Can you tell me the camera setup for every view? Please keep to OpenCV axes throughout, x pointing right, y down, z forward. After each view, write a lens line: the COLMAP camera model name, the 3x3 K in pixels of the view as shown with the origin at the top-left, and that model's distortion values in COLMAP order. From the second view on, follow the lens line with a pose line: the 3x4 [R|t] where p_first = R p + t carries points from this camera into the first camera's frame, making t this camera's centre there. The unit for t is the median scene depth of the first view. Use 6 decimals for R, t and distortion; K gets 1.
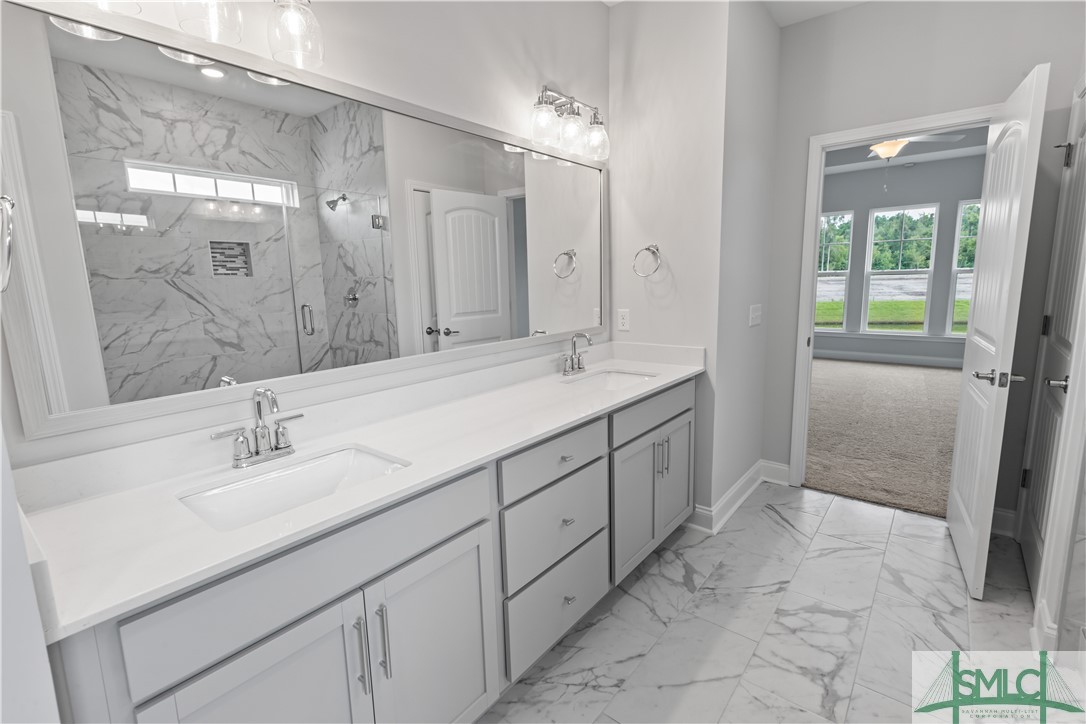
lens RADIAL K [[490.5, 0, 567.6], [0, 490.5, 363.4], [0, 0, 1]] dist [-0.000881, -0.012201]
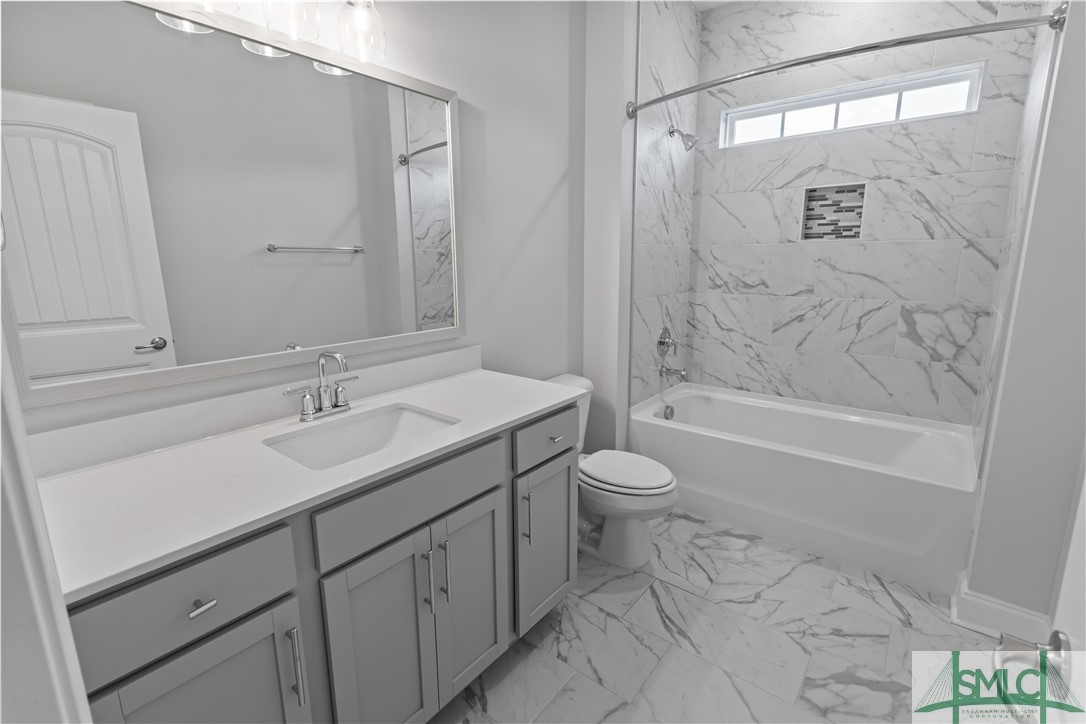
lens RADIAL K [[502.6, 0, 547.7], [0, 502.6, 352.8], [0, 0, 1]] dist [0.001408, -0.000366]
pose [[0.999622, 0.016664, -0.021849, -0.092708], [-0.016245, 0.999683, 0.019216, 0.023466], [0.022162, -0.018854, 0.999577, -0.127507]]
